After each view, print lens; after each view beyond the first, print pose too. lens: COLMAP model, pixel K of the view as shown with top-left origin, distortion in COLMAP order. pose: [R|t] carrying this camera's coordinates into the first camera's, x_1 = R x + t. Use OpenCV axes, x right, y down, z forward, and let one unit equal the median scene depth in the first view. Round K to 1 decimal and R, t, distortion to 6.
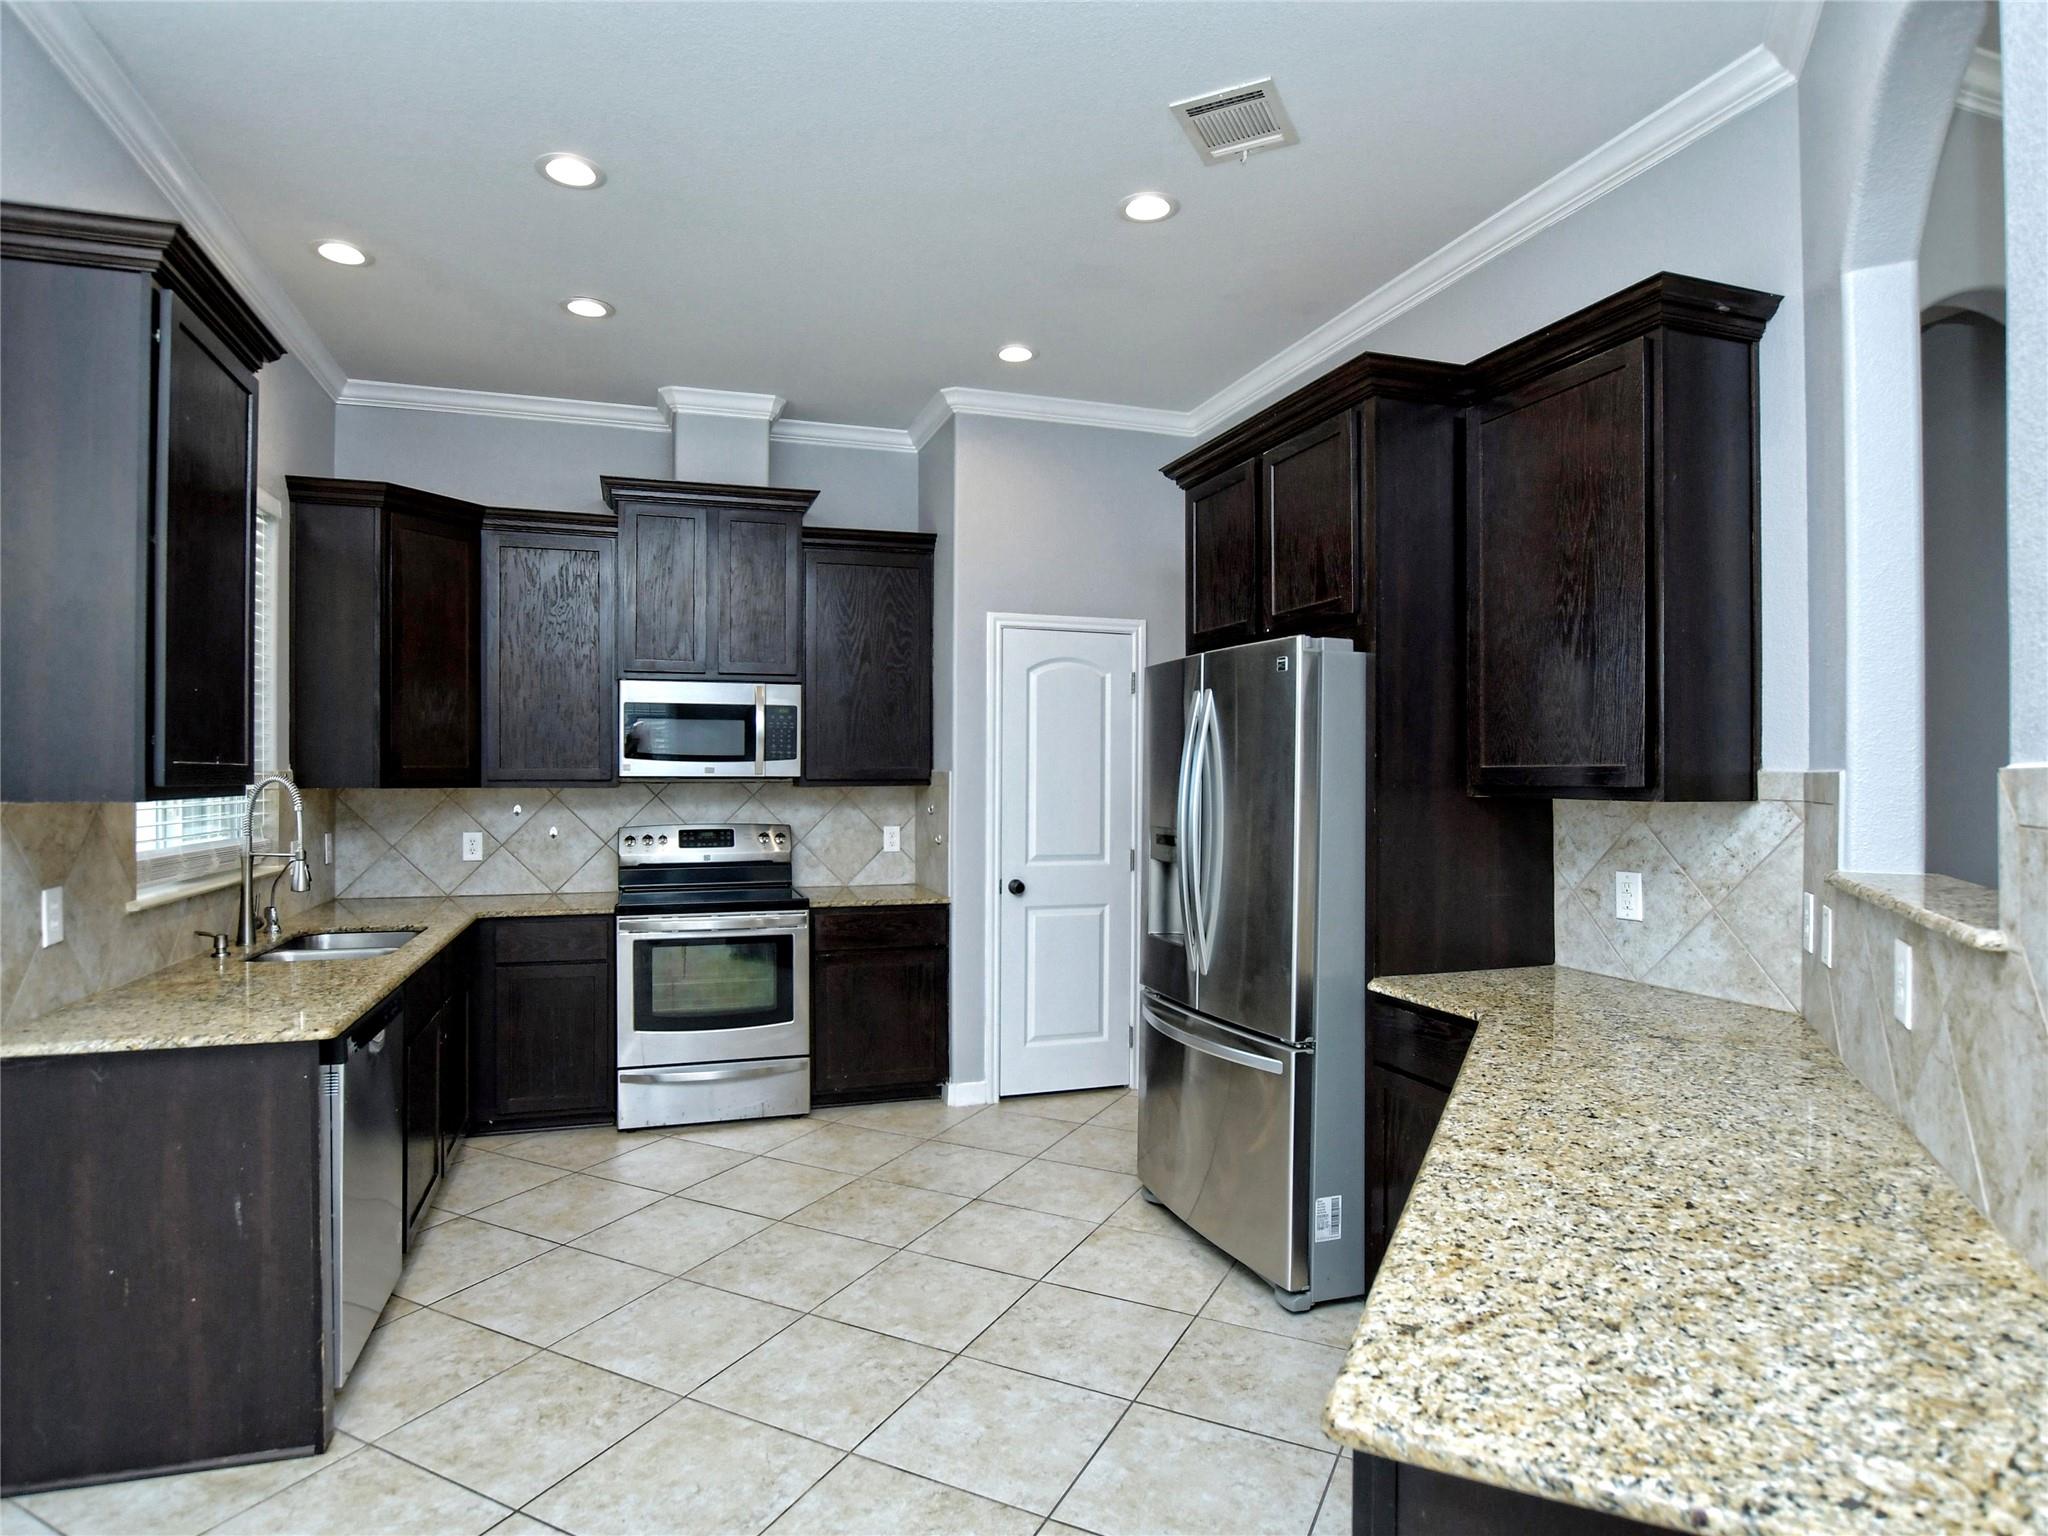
lens RADIAL K [[1139.1, 0, 1008.0], [0, 1139.1, 773.3], [0, 0, 1]] dist [-0.024614, 0.001636]
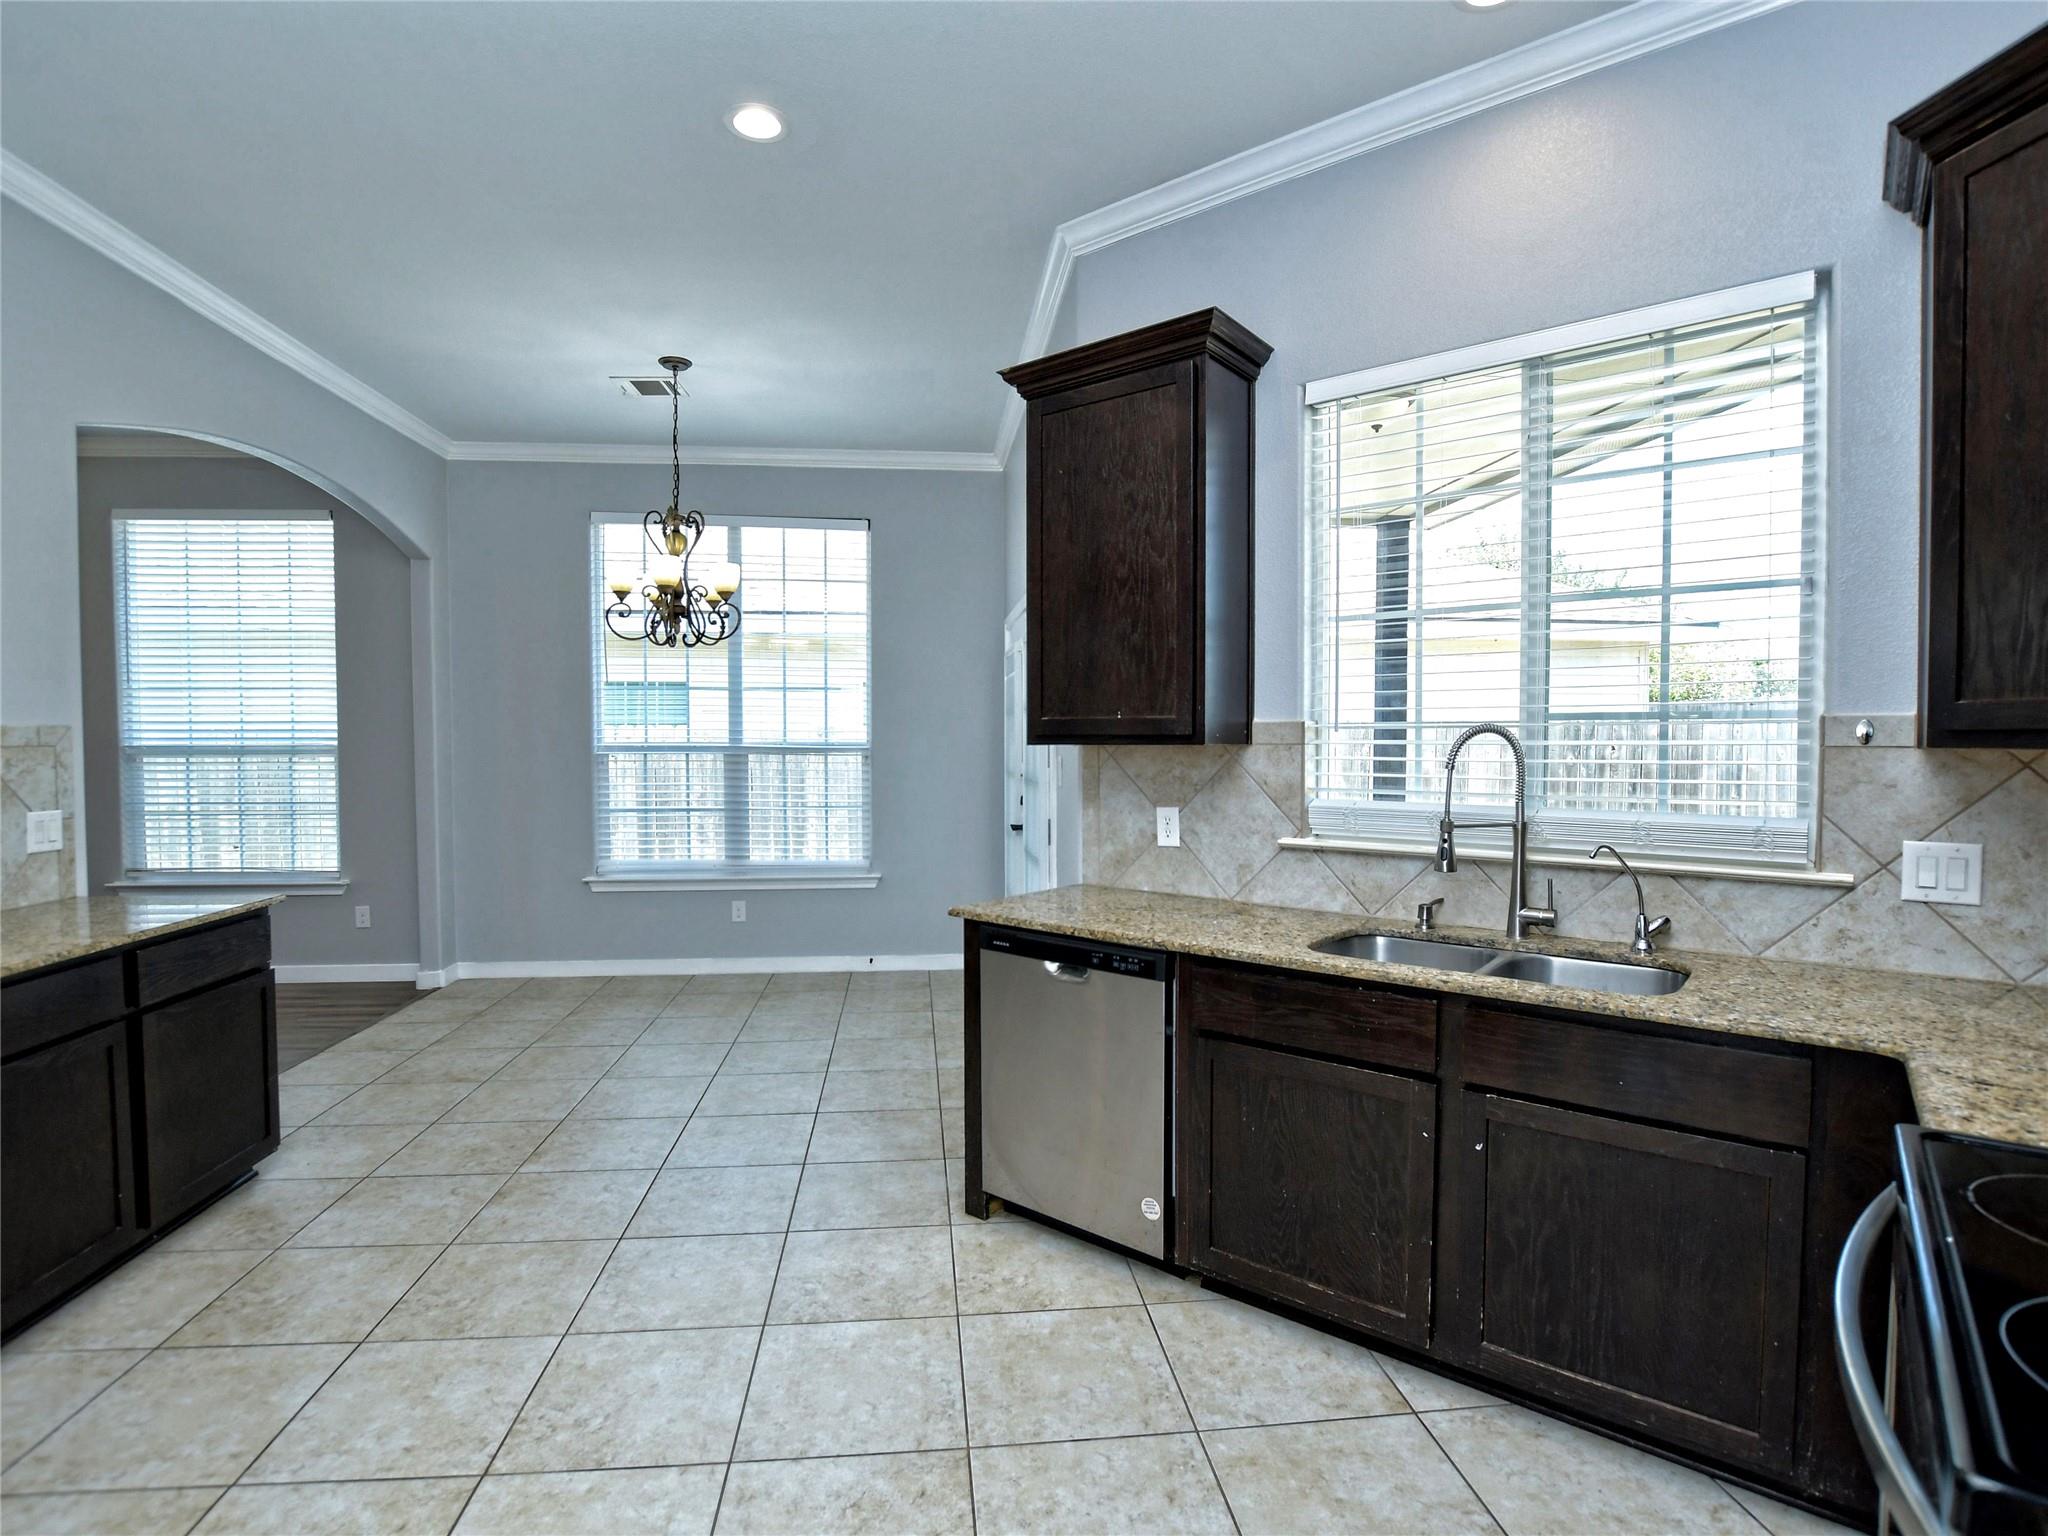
lens RADIAL K [[1020.6, 0, 1010.0], [0, 1020.6, 771.8], [0, 0, 1]] dist [-0.027070, 0.001023]
pose [[-0.844728, 0.017502, -0.534909, 0.007691], [0.000373, 0.999484, 0.032114, 0.013284], [0.535195, 0.026928, -0.844299, 1.577408]]
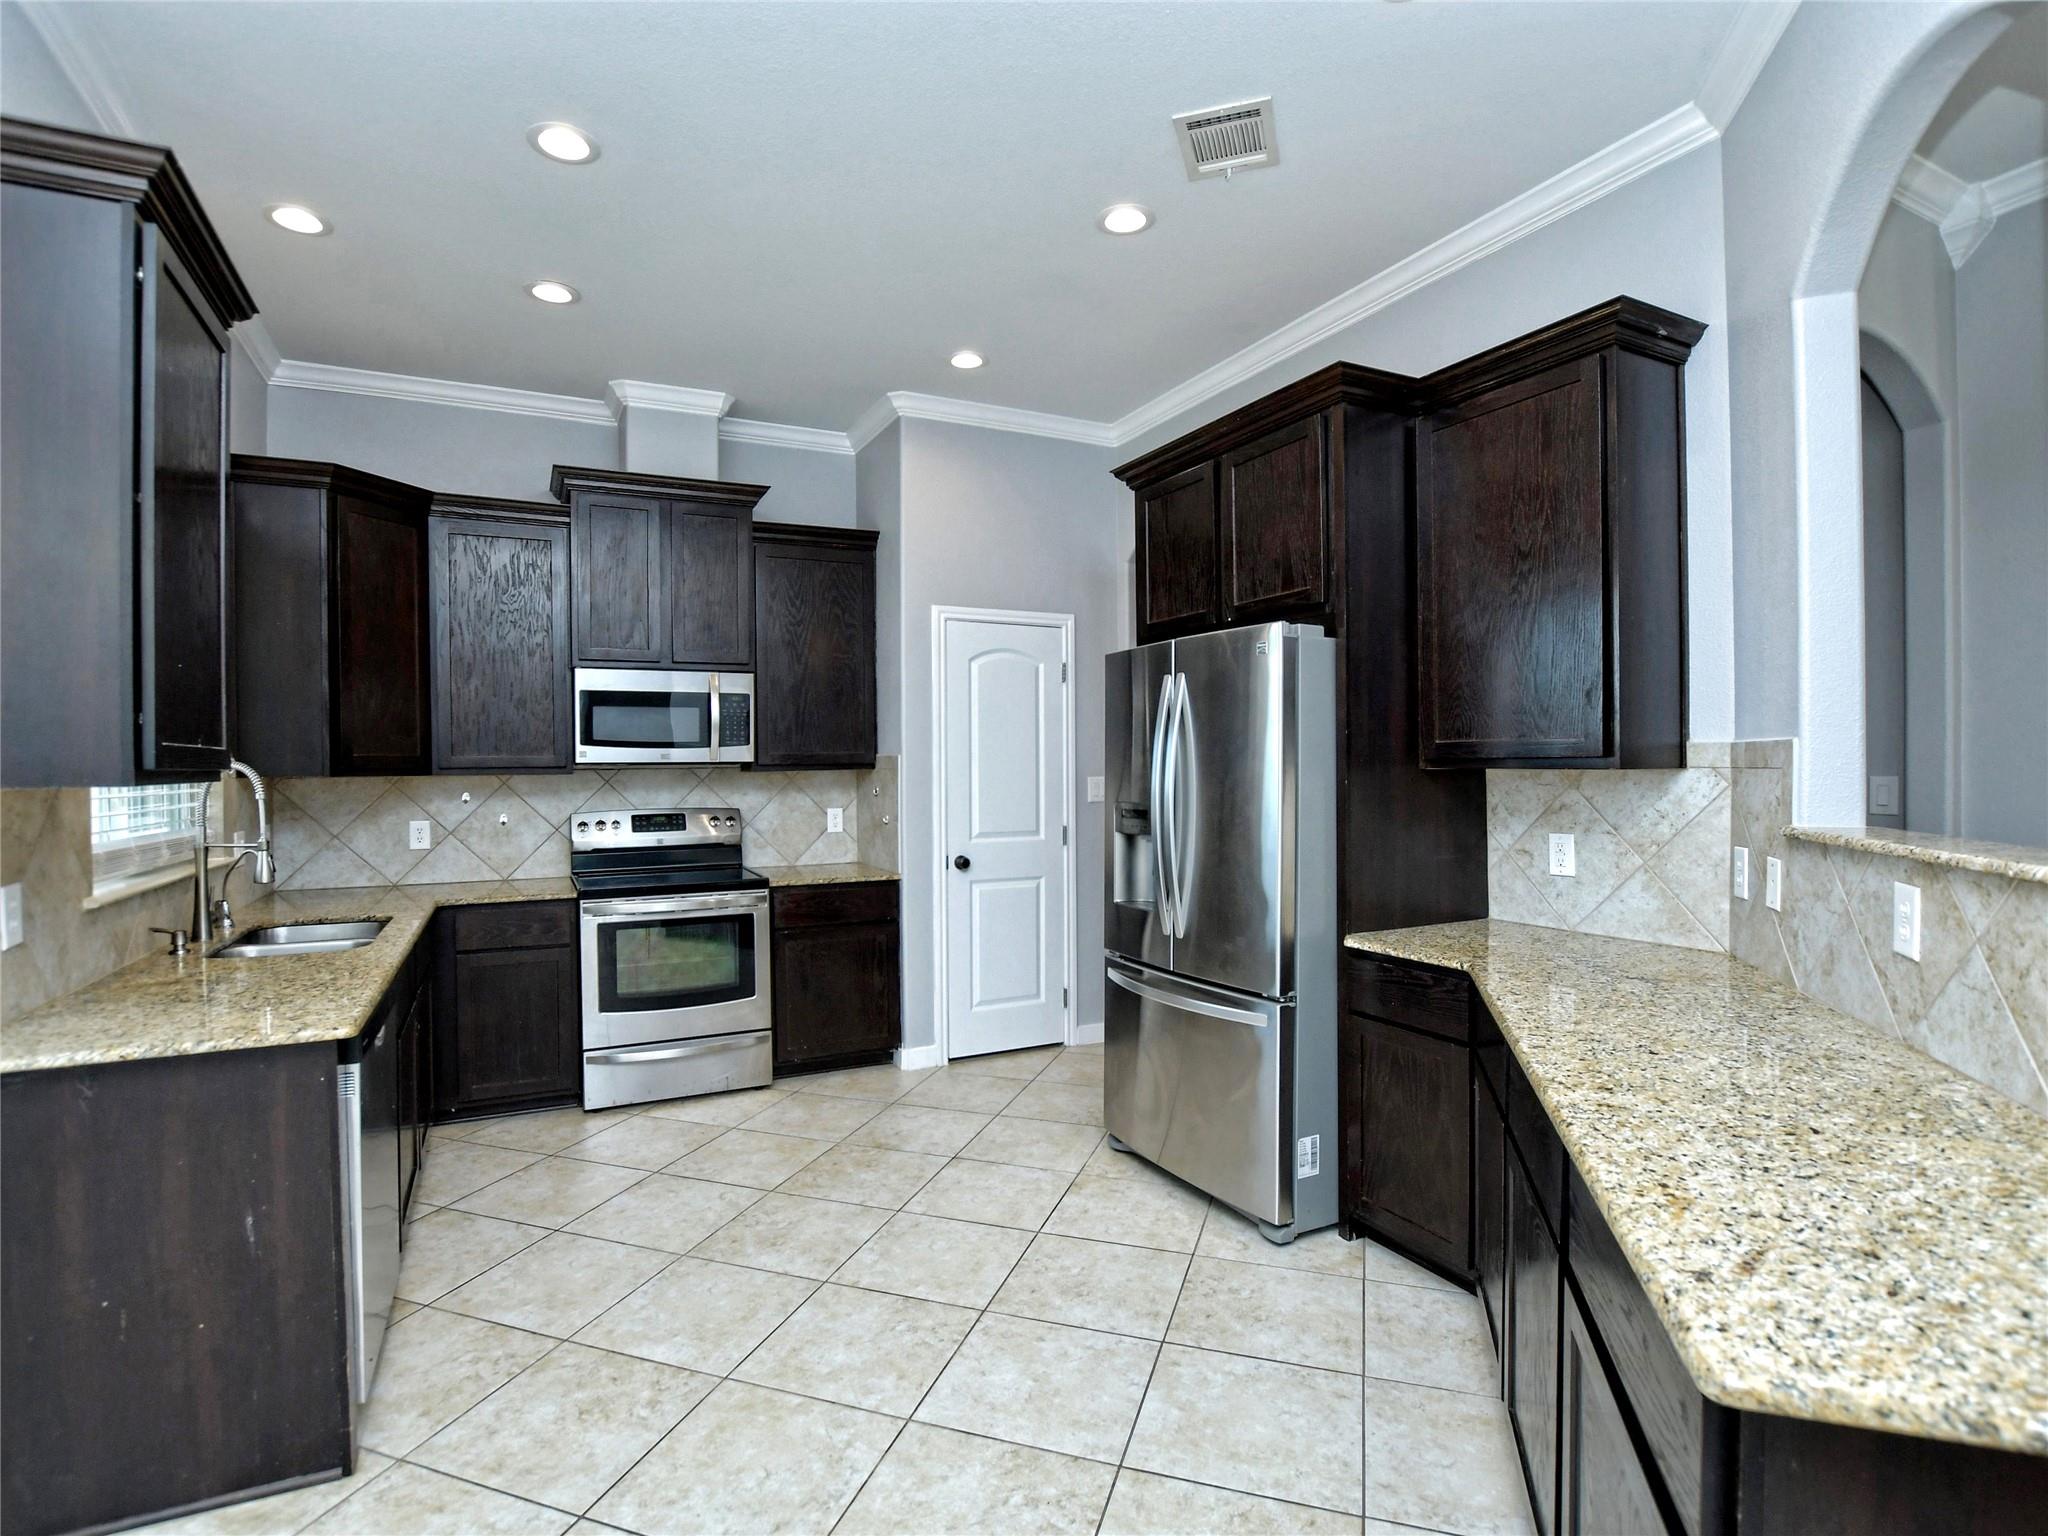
lens RADIAL K [[1020.6, 0, 1010.0], [0, 1020.6, 771.8], [0, 0, 1]] dist [-0.027070, 0.001023]
pose [[0.989990, -0.011734, 0.140649, -0.131215], [0.010568, 0.999903, 0.009028, 0.010192], [-0.140741, -0.007452, 0.990018, 0.072641]]
